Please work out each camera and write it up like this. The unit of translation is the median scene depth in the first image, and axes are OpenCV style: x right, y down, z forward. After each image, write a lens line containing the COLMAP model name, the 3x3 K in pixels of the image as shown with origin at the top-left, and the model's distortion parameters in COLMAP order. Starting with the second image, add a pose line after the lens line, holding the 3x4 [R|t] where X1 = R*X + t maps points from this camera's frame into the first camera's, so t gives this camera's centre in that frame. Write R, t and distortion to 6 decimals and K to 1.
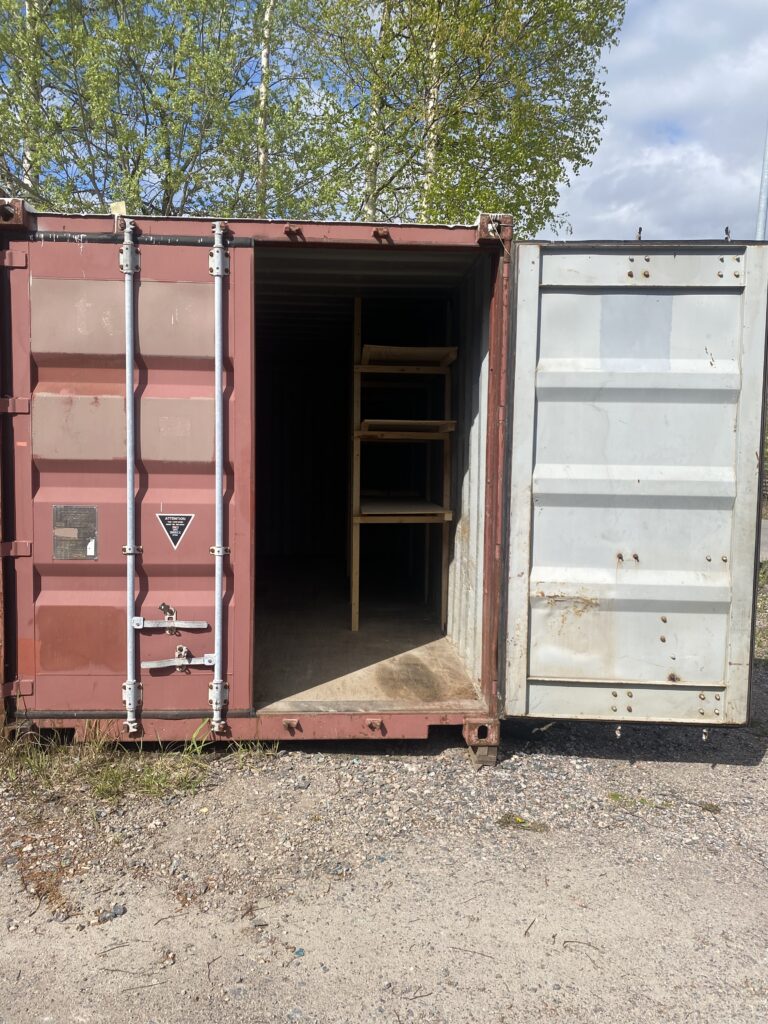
lens RADIAL K [[811.7, 0, 382.1], [0, 811.7, 498.4], [0, 0, 1]] dist [-0.000979, 0.002311]
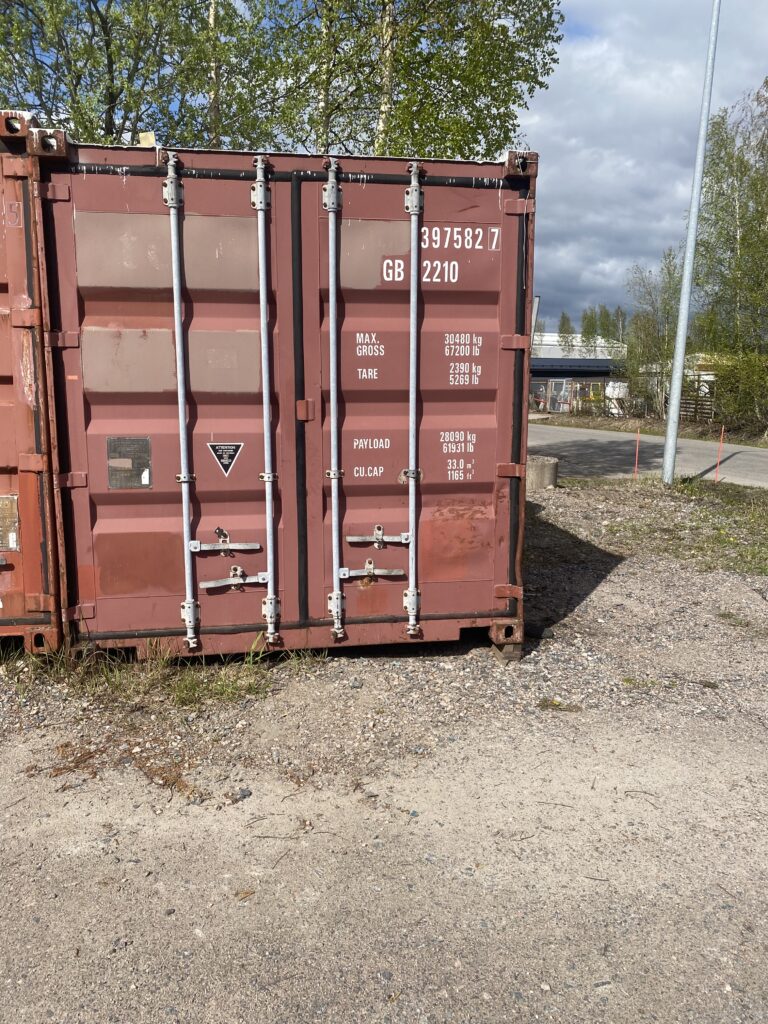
lens RADIAL K [[814.0, 0, 380.5], [0, 814.0, 505.2], [0, 0, 1]] dist [0.002080, 0.004552]
pose [[0.994019, -0.031493, 0.104564, -0.165186], [0.020863, 0.994643, 0.101241, -0.002860], [-0.107192, -0.098454, 0.989352, -0.073768]]
